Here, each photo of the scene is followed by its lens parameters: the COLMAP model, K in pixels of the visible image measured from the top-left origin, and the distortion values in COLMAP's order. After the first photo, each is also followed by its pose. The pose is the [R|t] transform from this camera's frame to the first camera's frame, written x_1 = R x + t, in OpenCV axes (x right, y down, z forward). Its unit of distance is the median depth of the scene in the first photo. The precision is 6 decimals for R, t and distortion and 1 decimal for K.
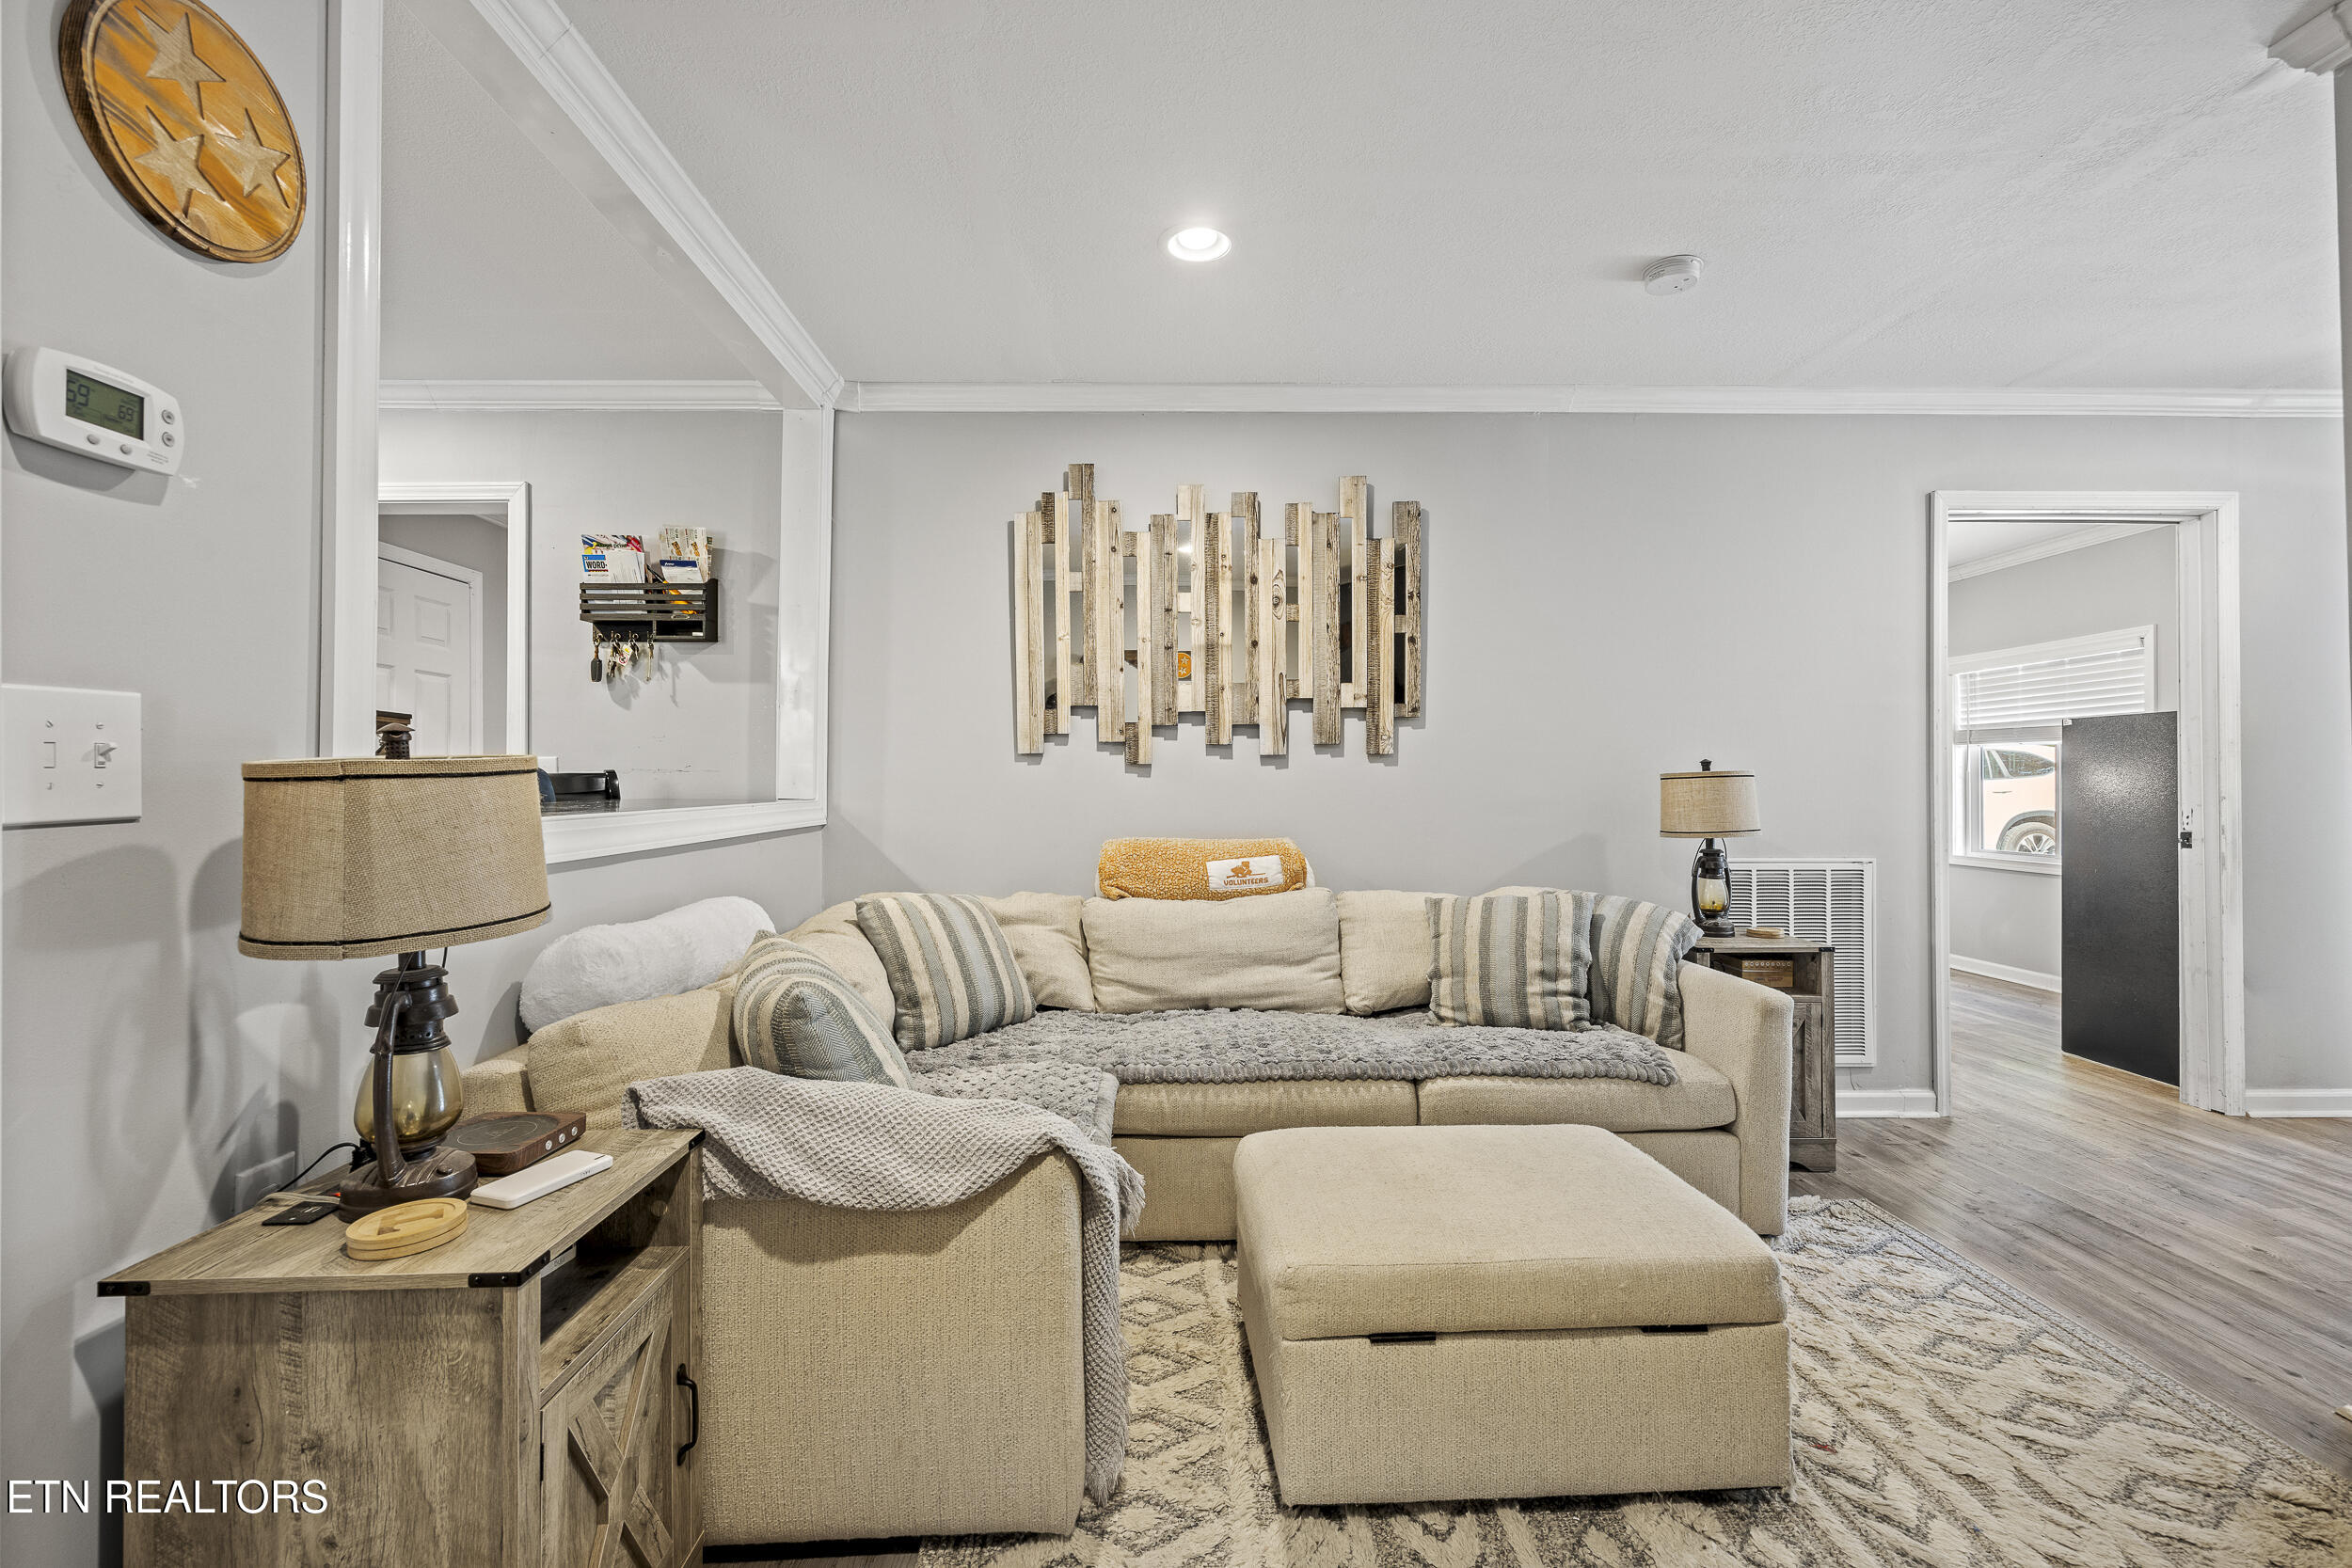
lens RADIAL K [[986.6, 0, 1179.2], [0, 986.6, 775.6], [0, 0, 1]] dist [0.006834, -0.000783]
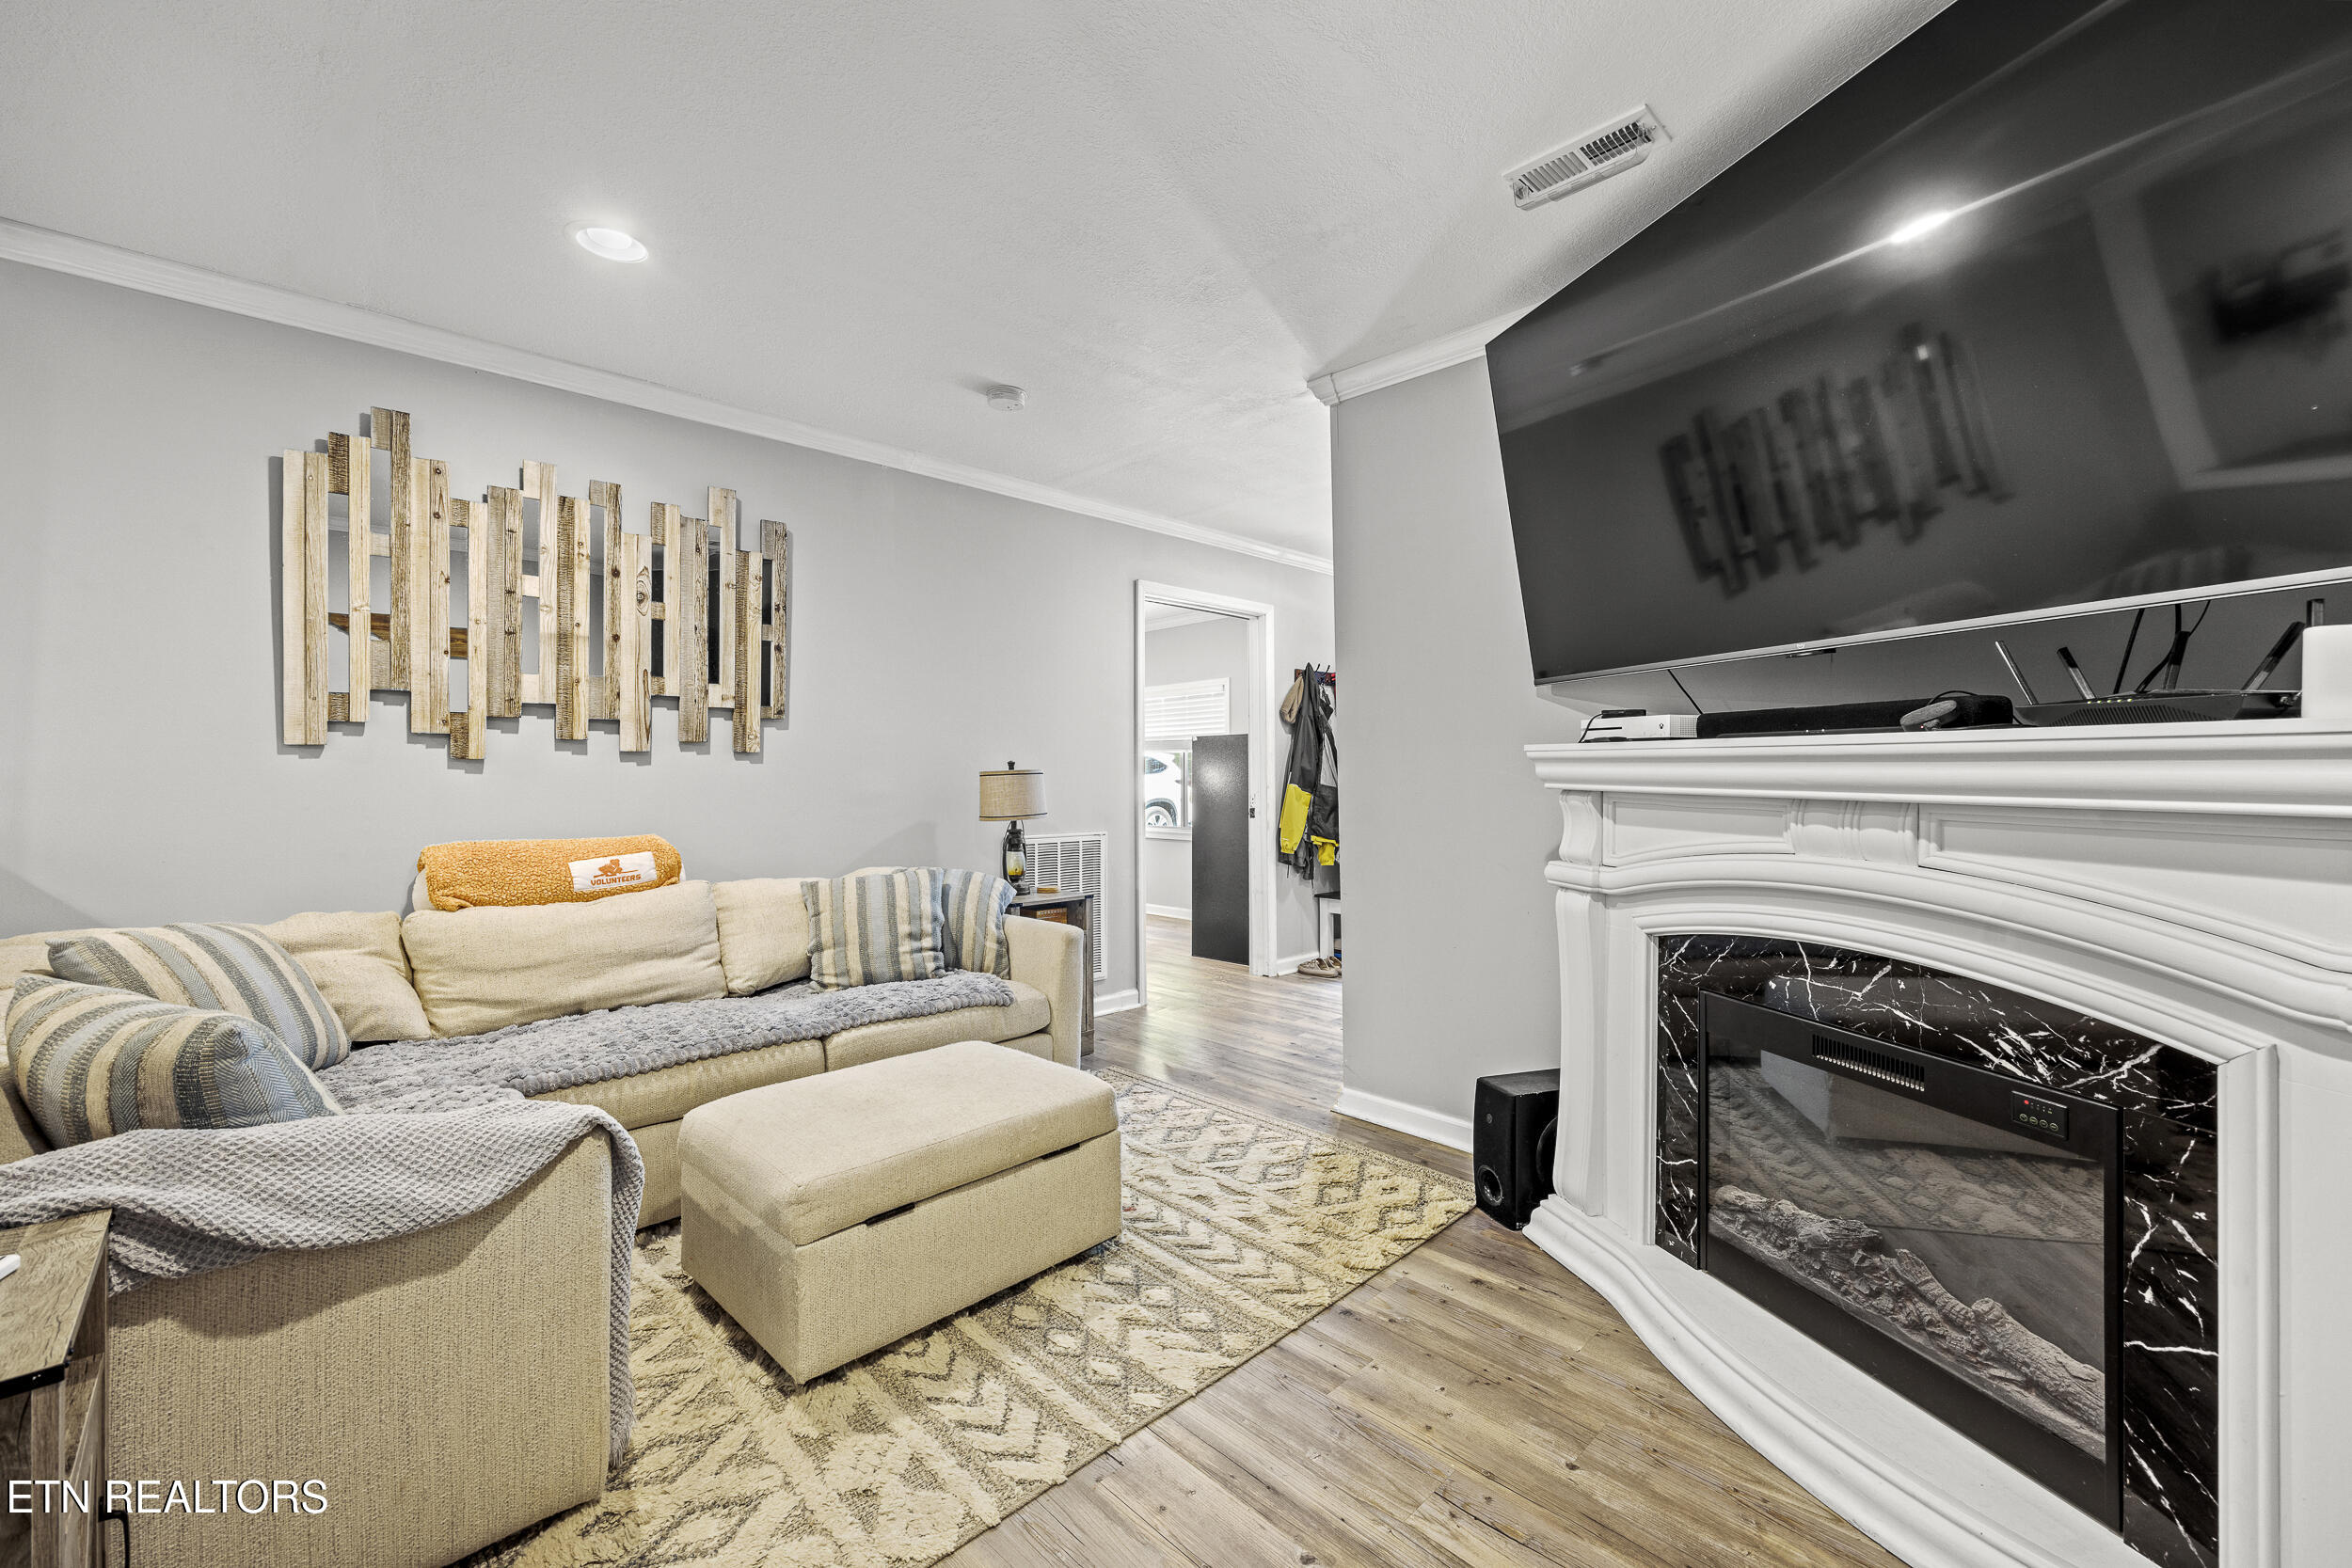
lens RADIAL K [[949.7, 0, 1178.8], [0, 949.7, 760.3], [0, 0, 1]] dist [-0.005831, 0.001064]
pose [[0.730529, 0.011328, 0.682788, -0.217740], [-0.002626, 0.999902, -0.013780, -0.000442], [-0.682877, 0.008274, 0.730487, -0.095672]]
